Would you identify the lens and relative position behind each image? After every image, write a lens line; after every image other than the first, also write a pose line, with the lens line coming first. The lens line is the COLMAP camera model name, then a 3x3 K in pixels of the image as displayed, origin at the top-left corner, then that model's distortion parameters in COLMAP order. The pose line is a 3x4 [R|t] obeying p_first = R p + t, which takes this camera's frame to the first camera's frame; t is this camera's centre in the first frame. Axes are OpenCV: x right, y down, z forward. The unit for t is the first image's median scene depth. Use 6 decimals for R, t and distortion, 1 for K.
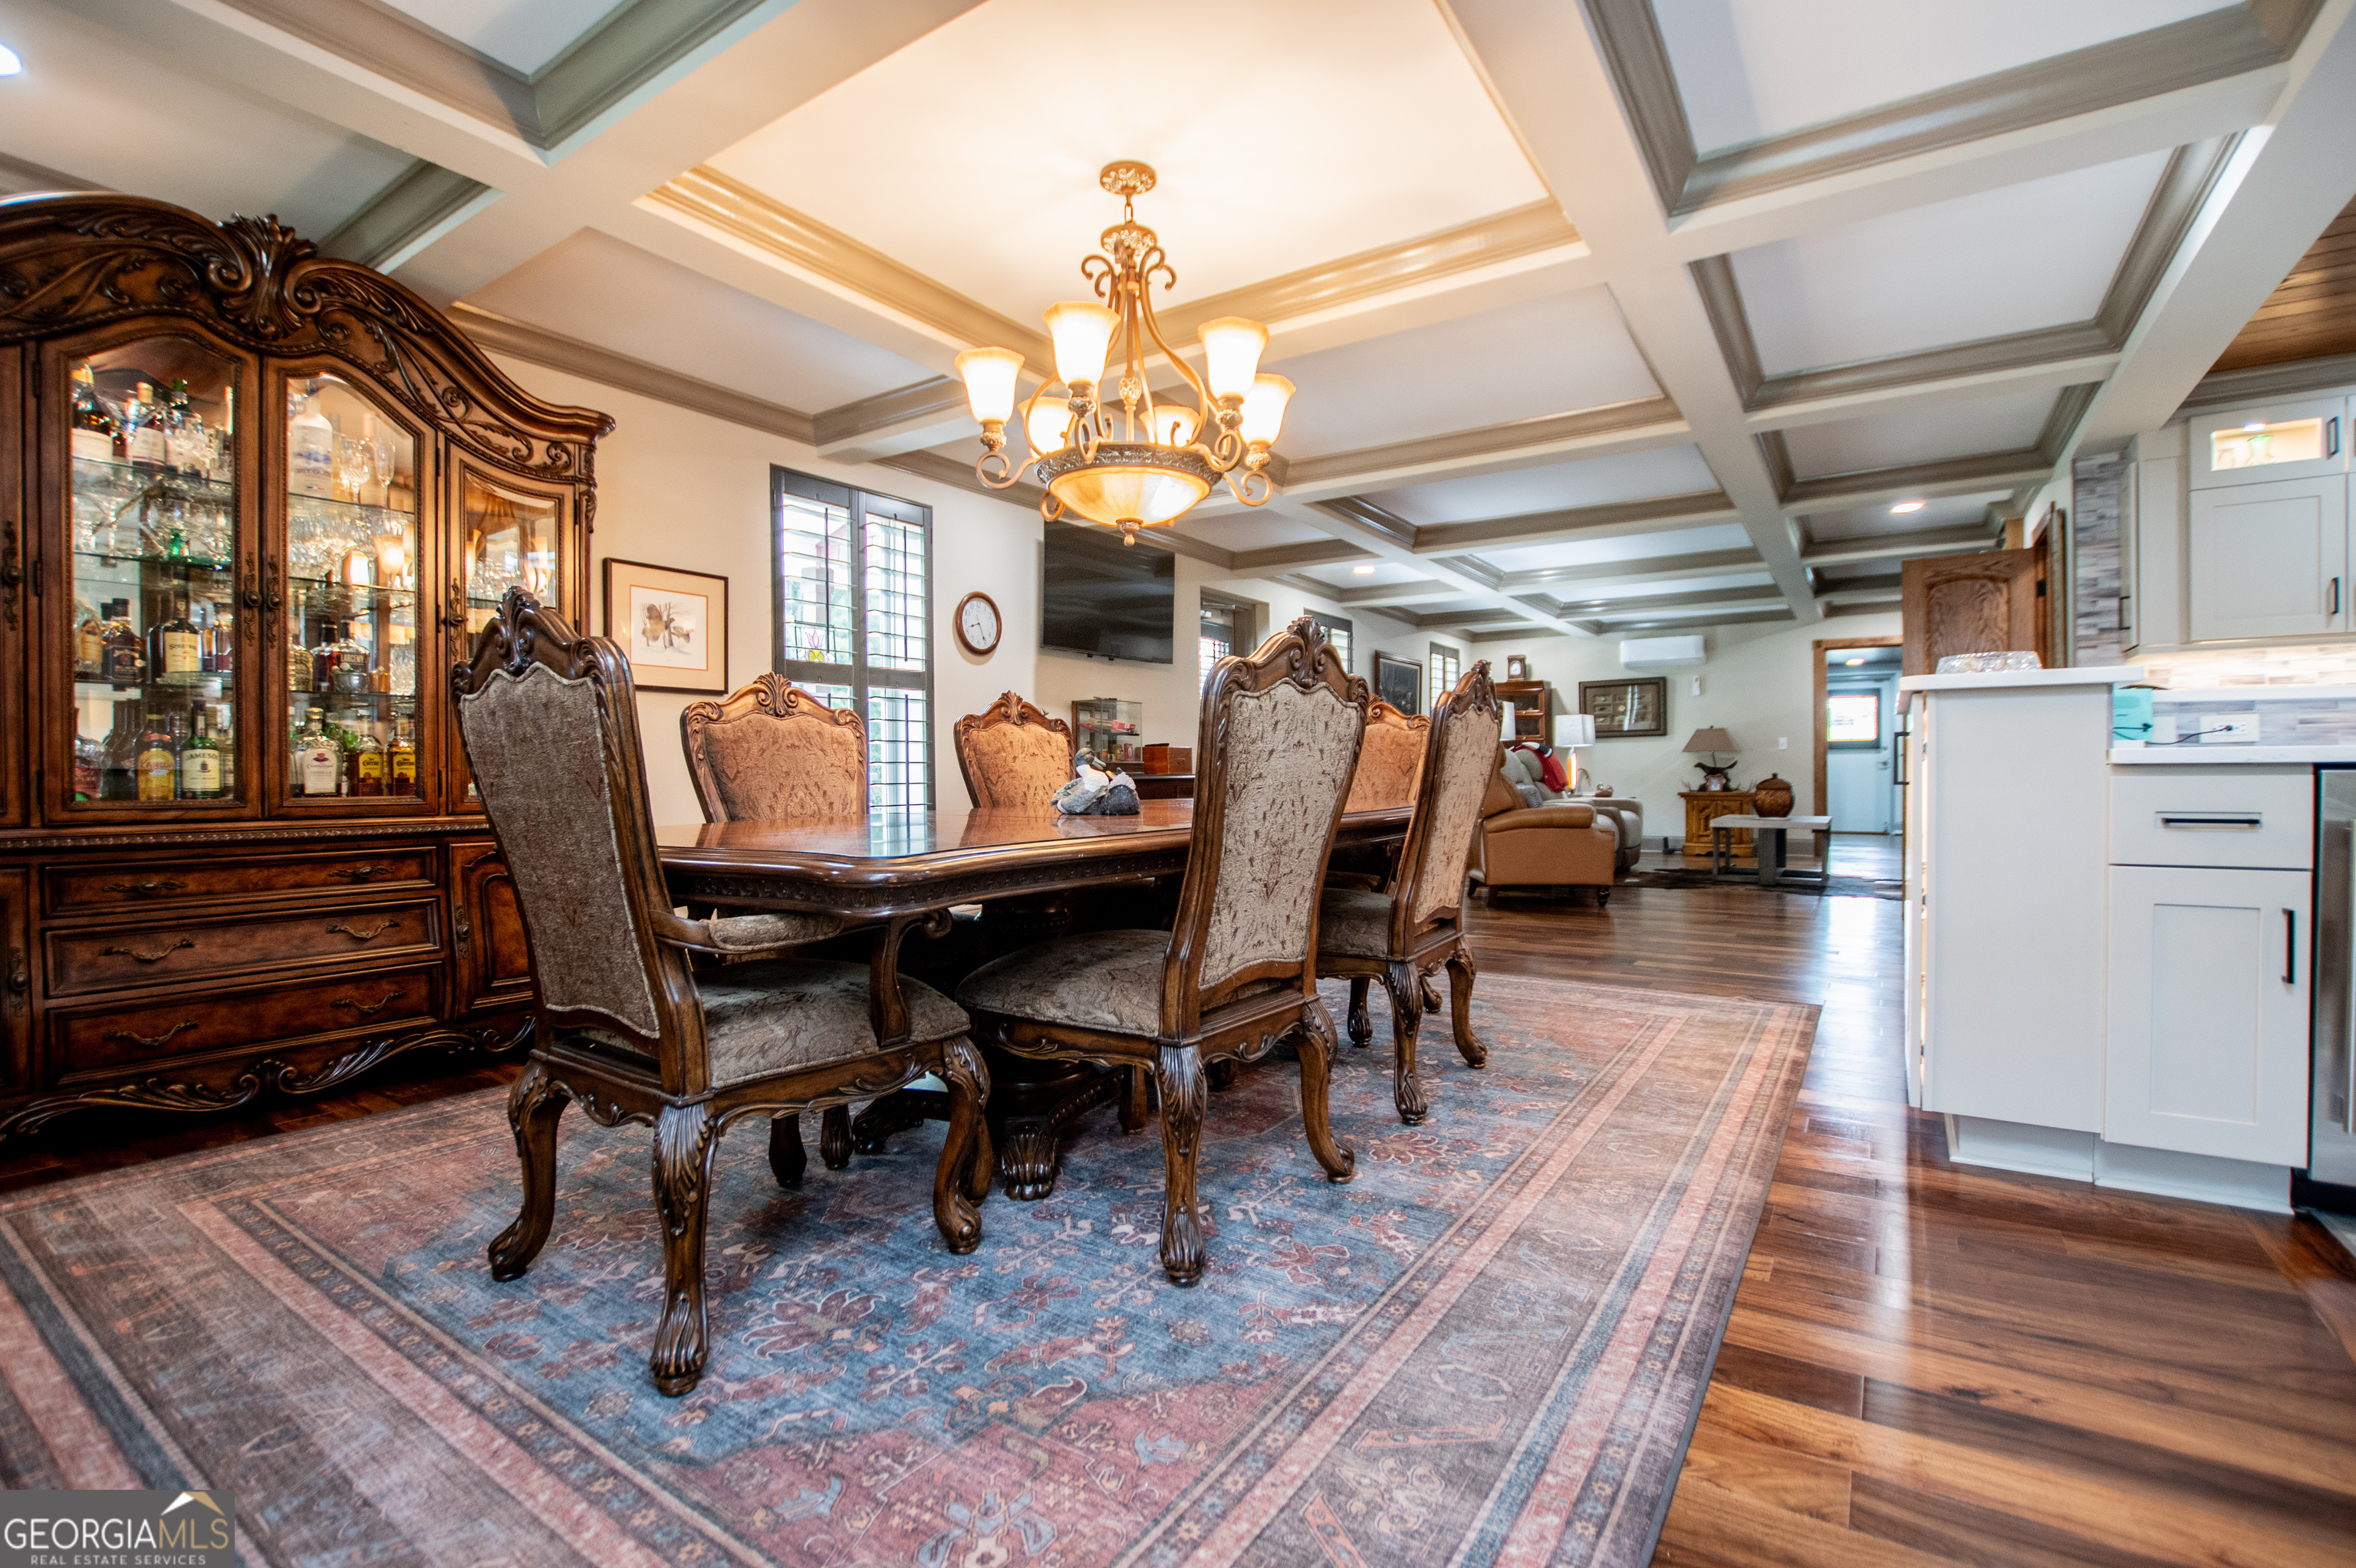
lens RADIAL K [[1065.6, 0, 1144.1], [0, 1065.6, 782.8], [0, 0, 1]] dist [-0.000885, -0.000231]
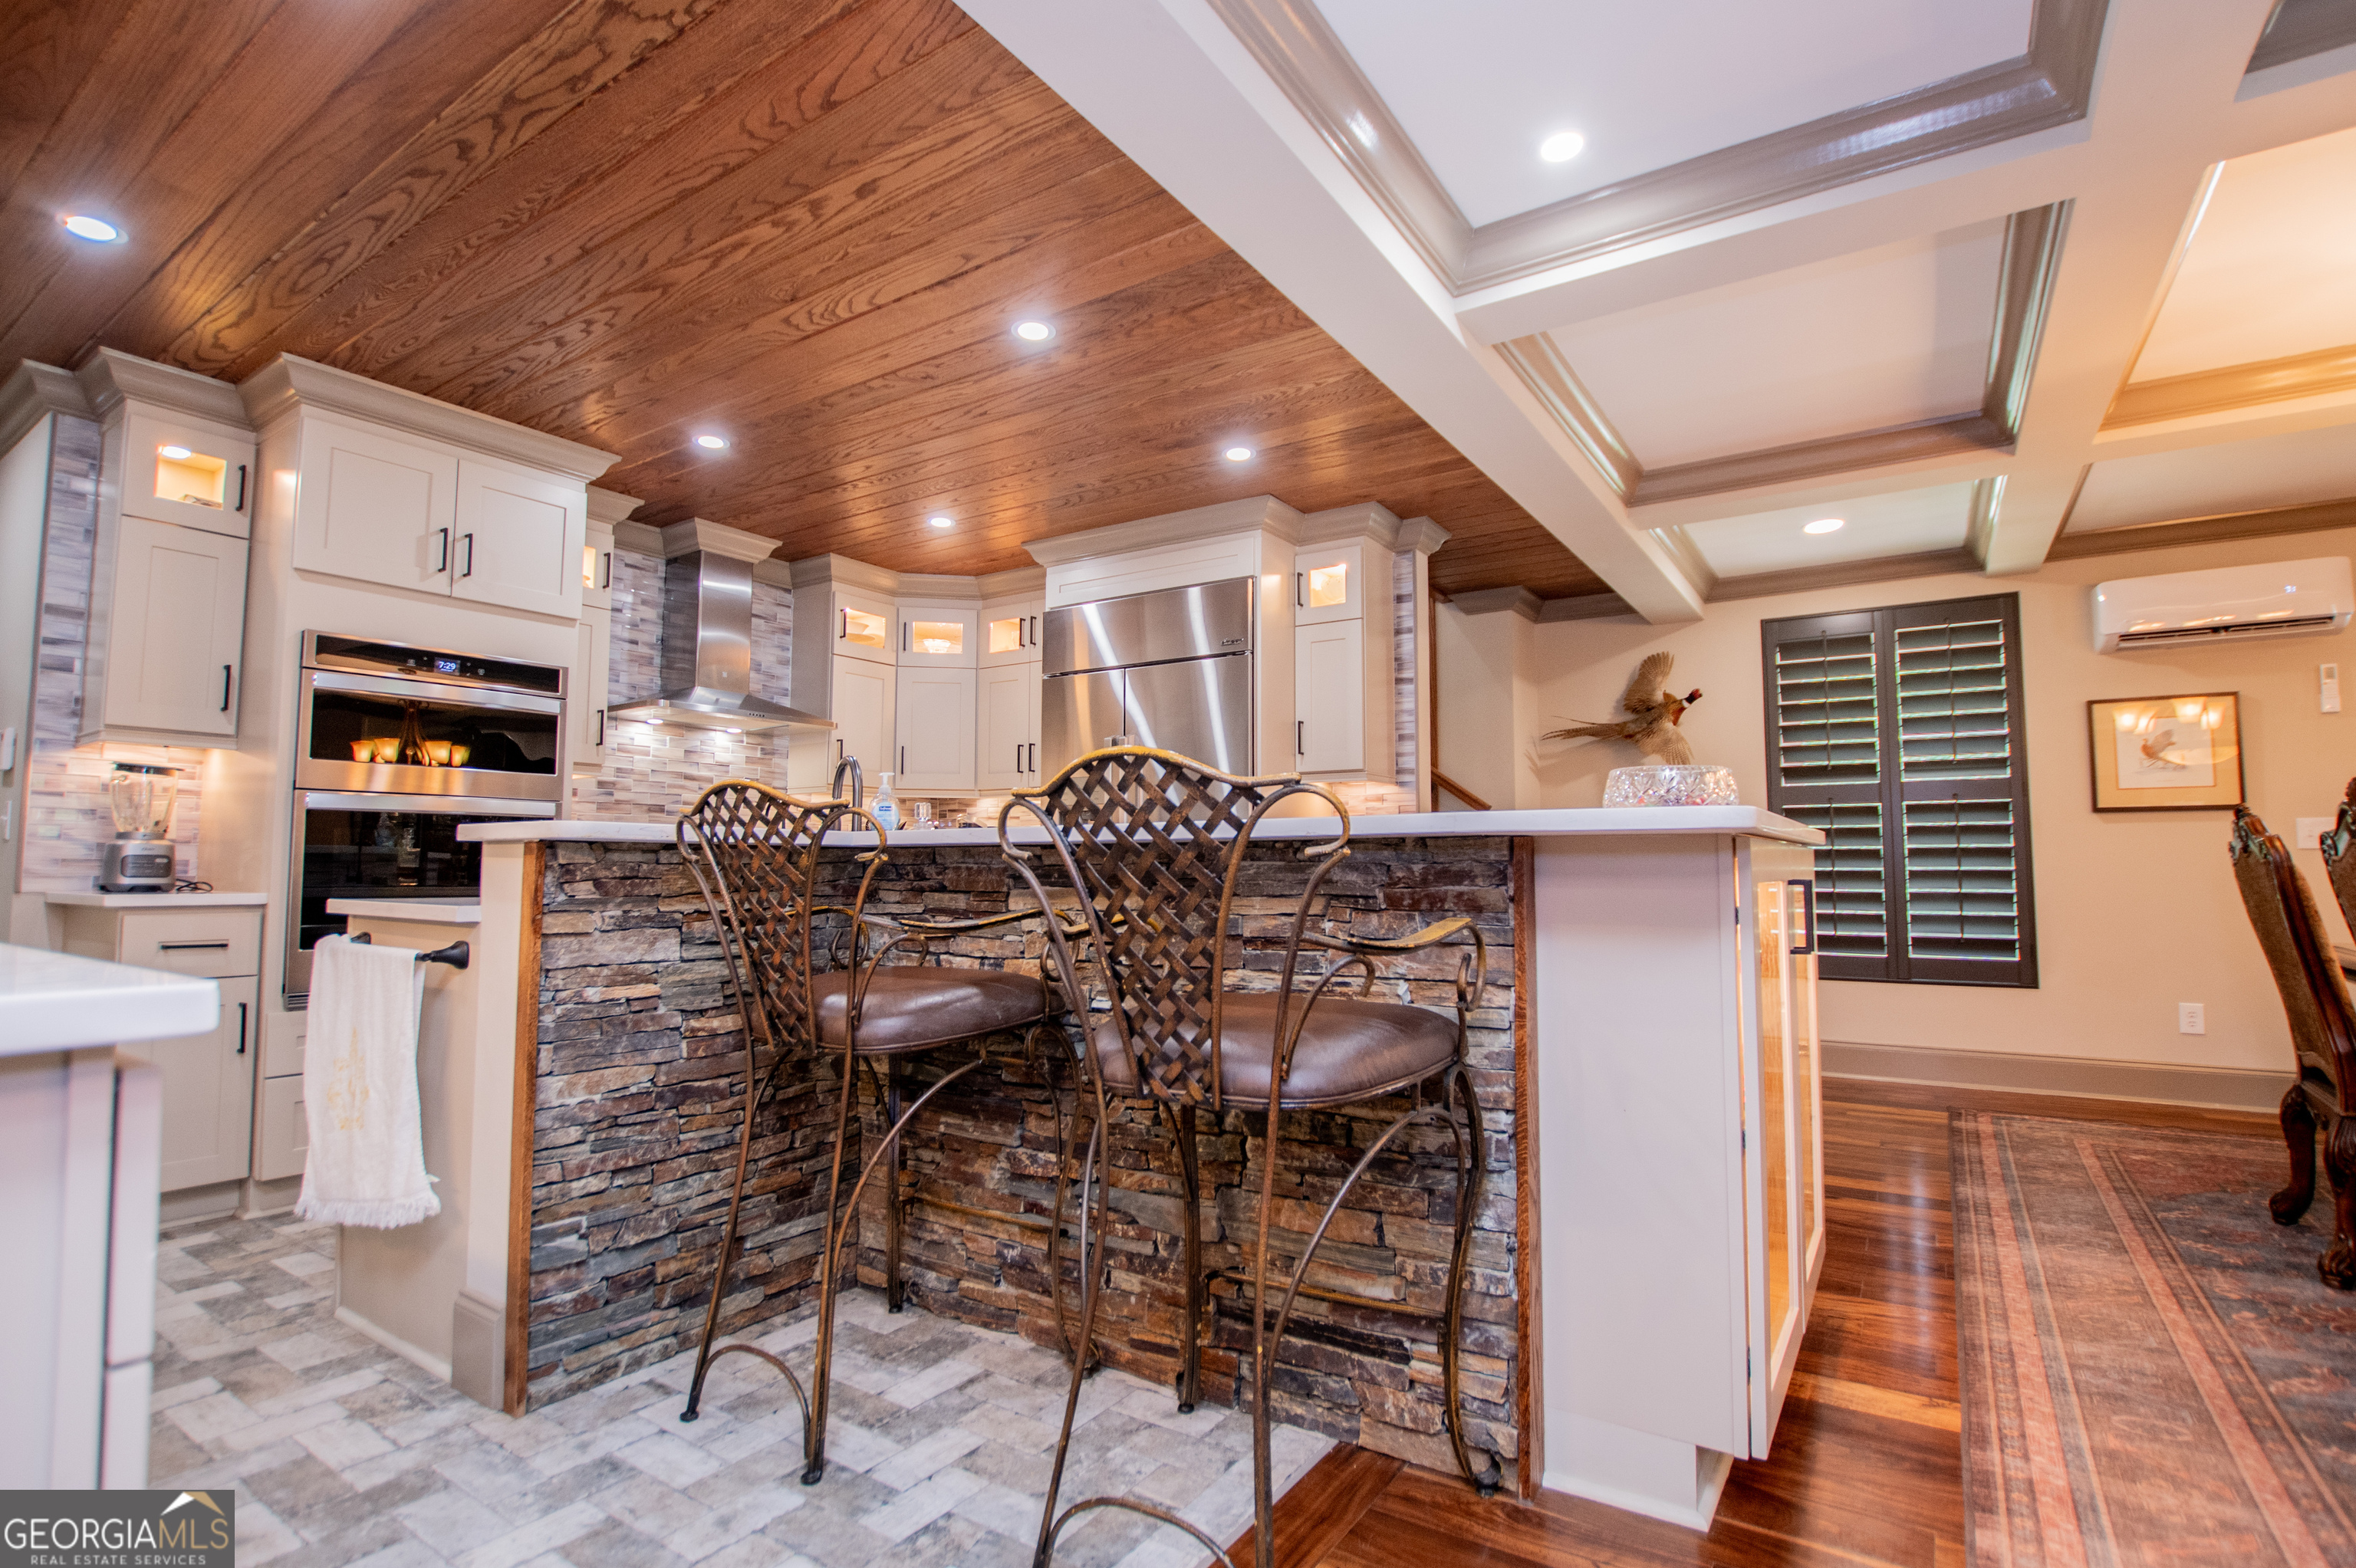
lens RADIAL K [[1112.9, 0, 1194.4], [0, 1112.9, 786.9], [0, 0, 1]] dist [-0.028434, 0.001138]
pose [[-0.999608, 0.001031, -0.027964, 0.671434], [0.002686, 0.998242, -0.059214, -0.035242], [0.027854, -0.059266, -0.997854, 1.019712]]
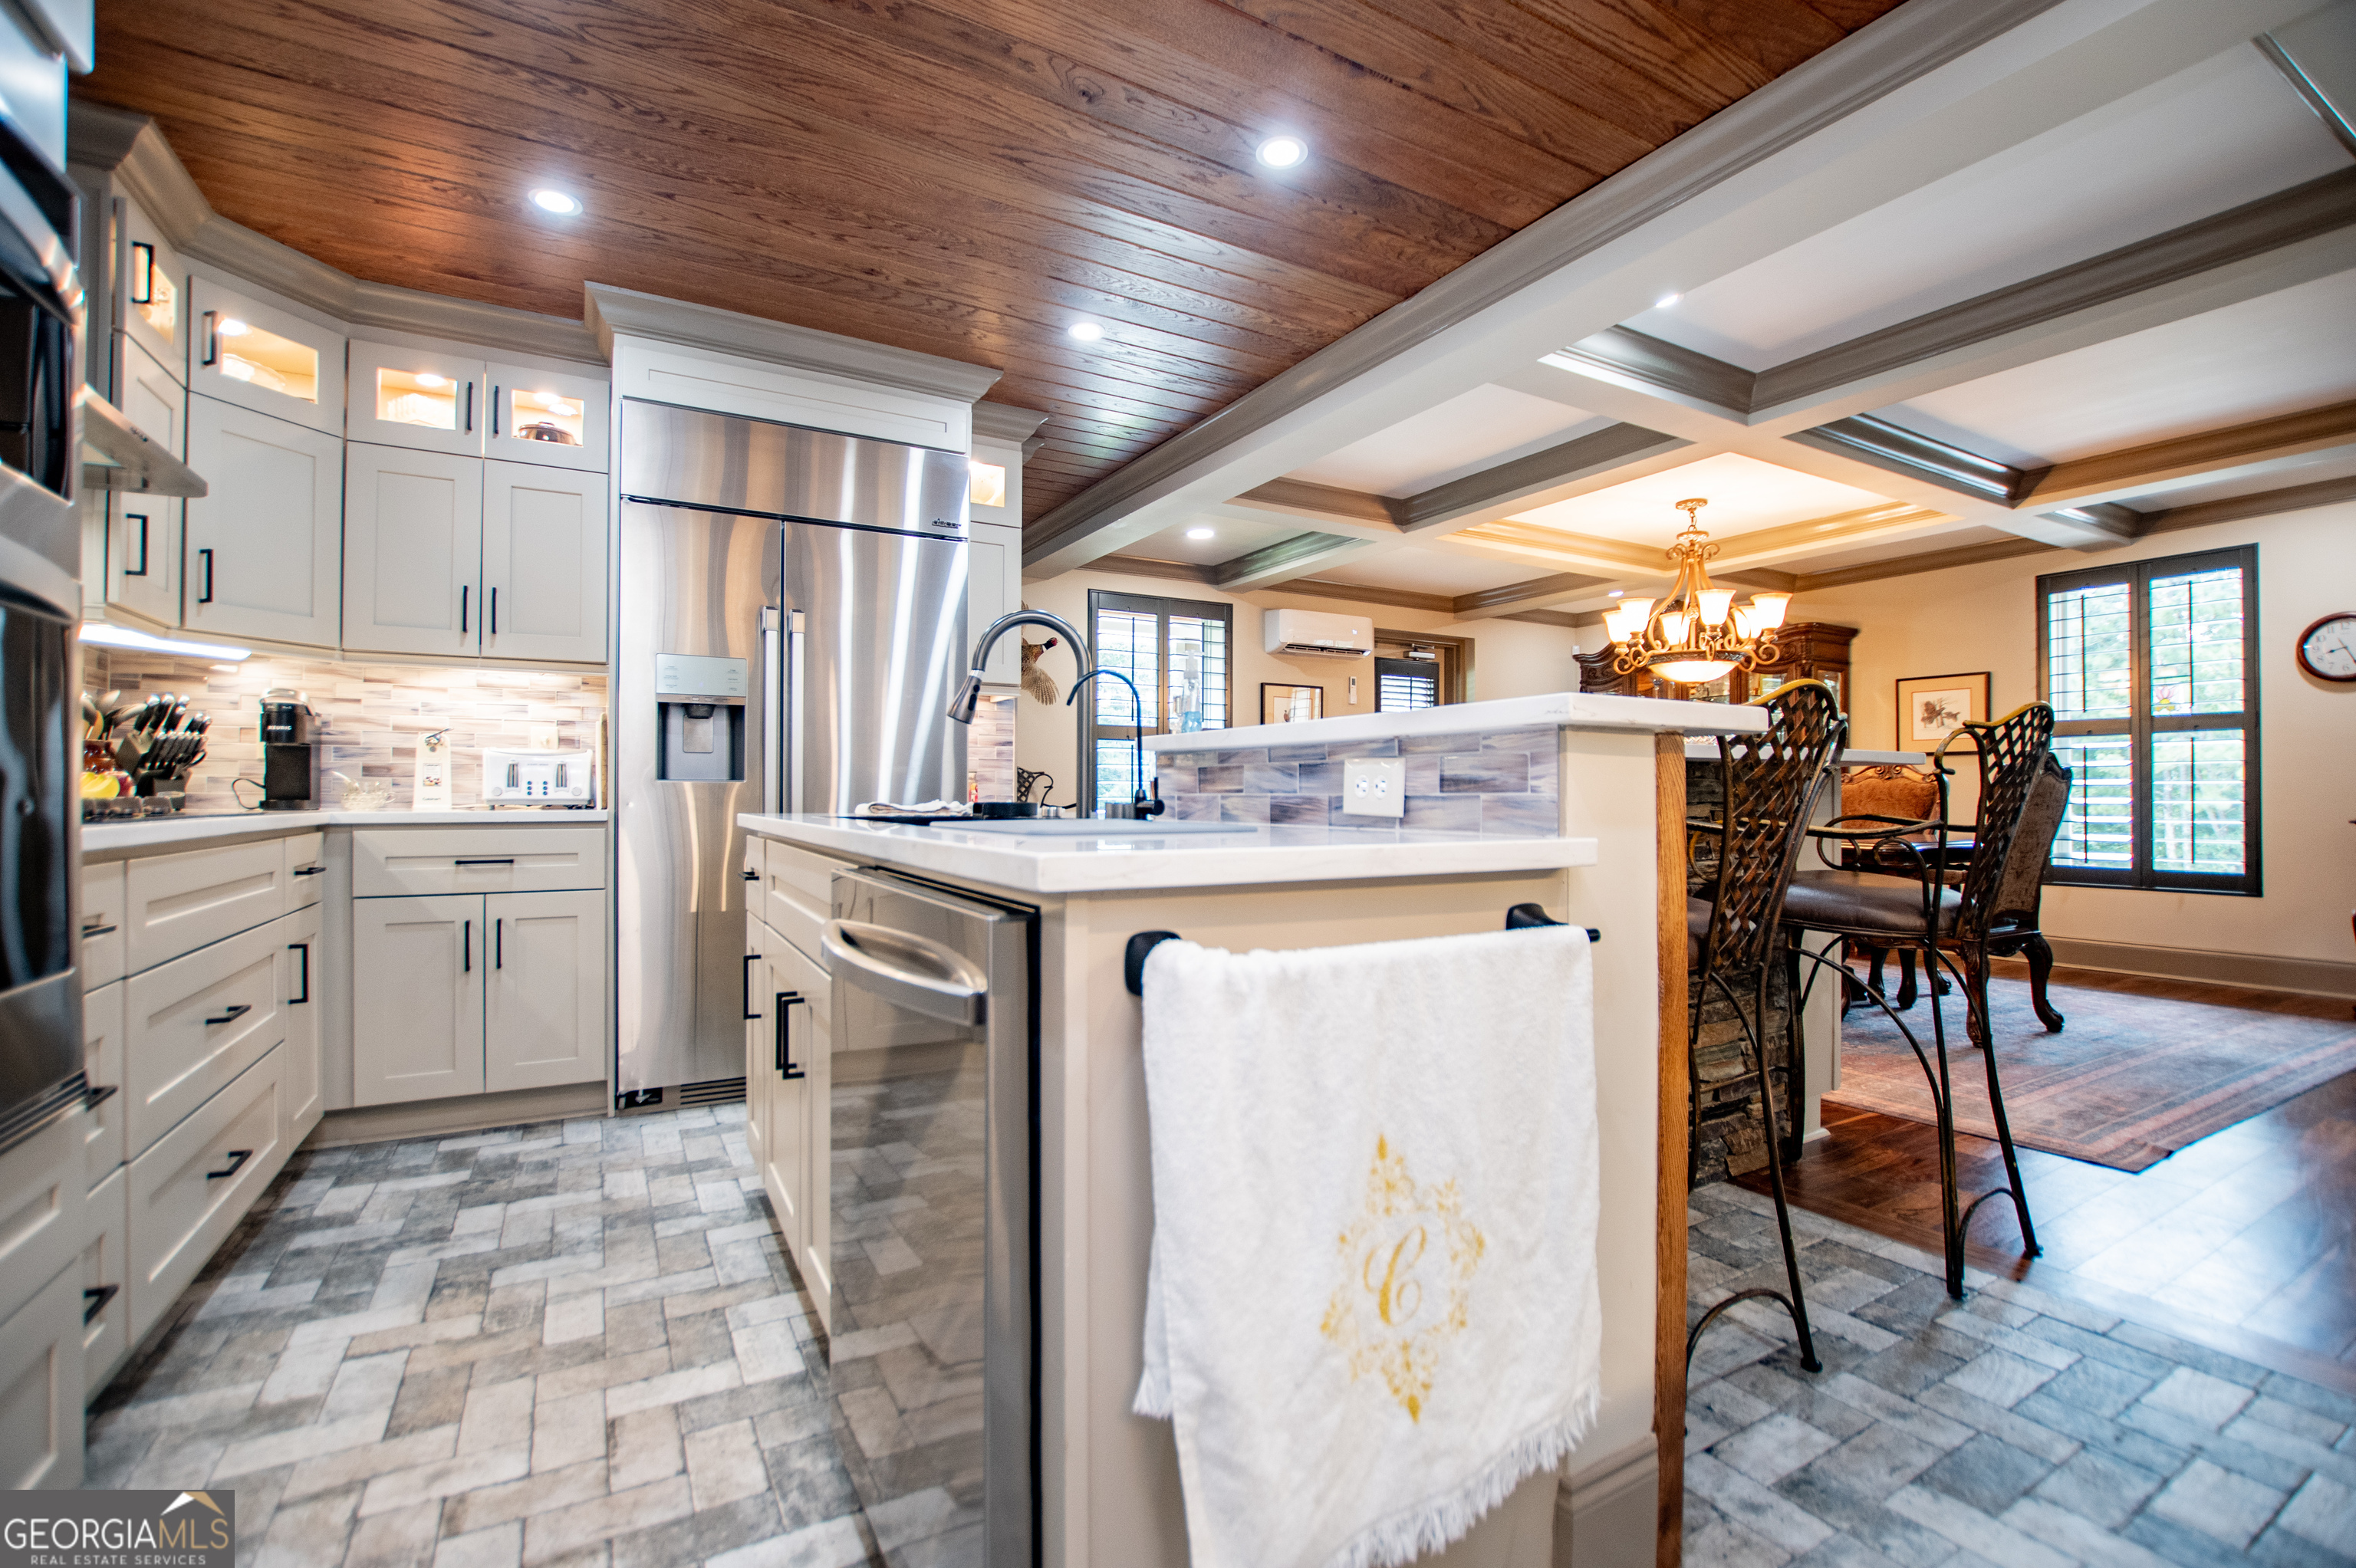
lens RADIAL K [[1040.7, 0, 1189.8], [0, 1040.7, 787.4], [0, 0, 1]] dist [-0.029962, 0.003065]
pose [[-0.424047, -0.002724, -0.905636, 1.221158], [-0.013112, 0.999909, 0.003132, -0.025369], [0.905545, 0.013203, -0.424044, 0.573800]]
